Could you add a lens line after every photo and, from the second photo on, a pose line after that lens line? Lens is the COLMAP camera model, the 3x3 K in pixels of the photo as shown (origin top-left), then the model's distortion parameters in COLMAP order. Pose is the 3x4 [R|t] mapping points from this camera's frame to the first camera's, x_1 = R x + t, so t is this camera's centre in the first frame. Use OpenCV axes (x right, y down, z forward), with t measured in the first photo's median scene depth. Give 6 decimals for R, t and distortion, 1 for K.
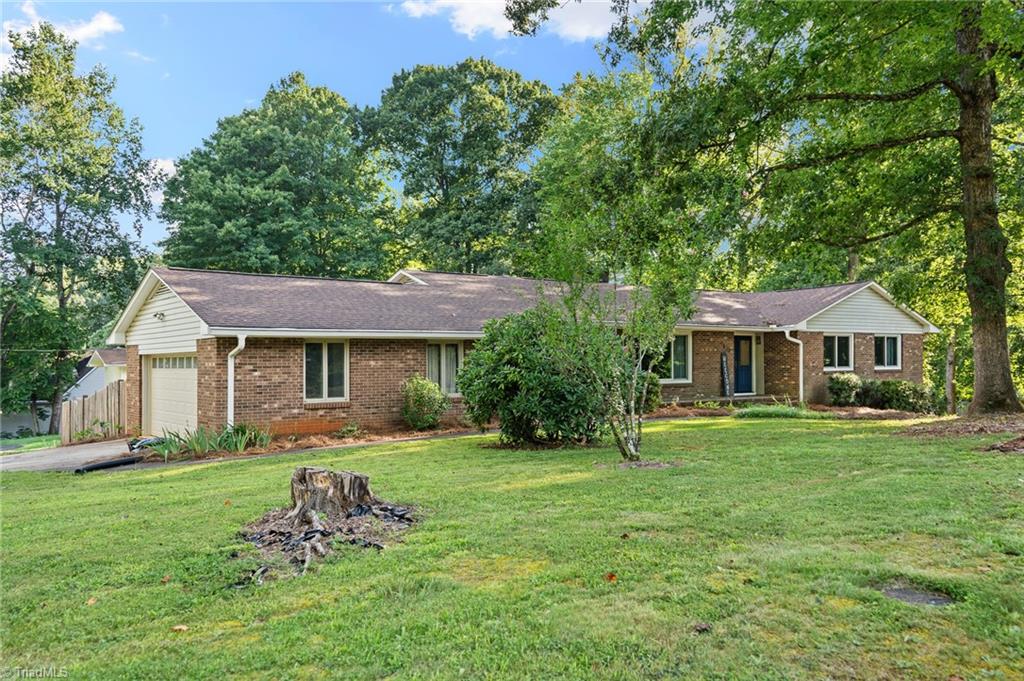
lens RADIAL K [[811.4, 0, 513.0], [0, 811.4, 340.1], [0, 0, 1]] dist [0.010625, 0.009129]
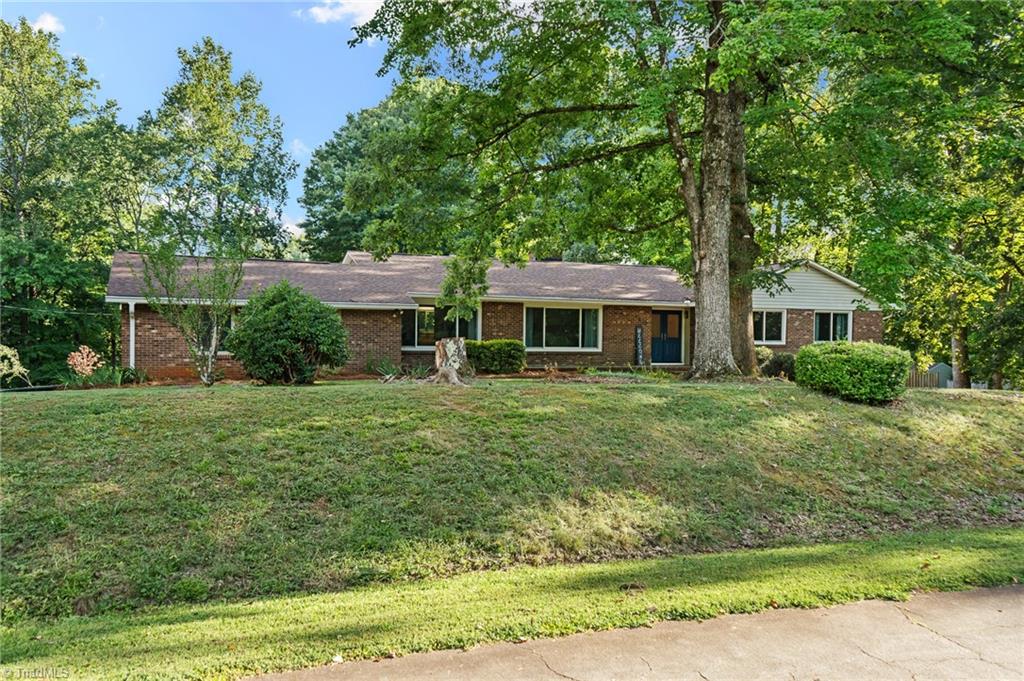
lens RADIAL K [[811.4, 0, 510.7], [0, 811.4, 342.1], [0, 0, 1]] dist [0.010625, 0.009129]
pose [[0.969397, 0.022332, -0.244482, 0.319263], [-0.014051, 0.999269, 0.035565, 0.001443], [0.245098, -0.031041, 0.969001, -0.091232]]
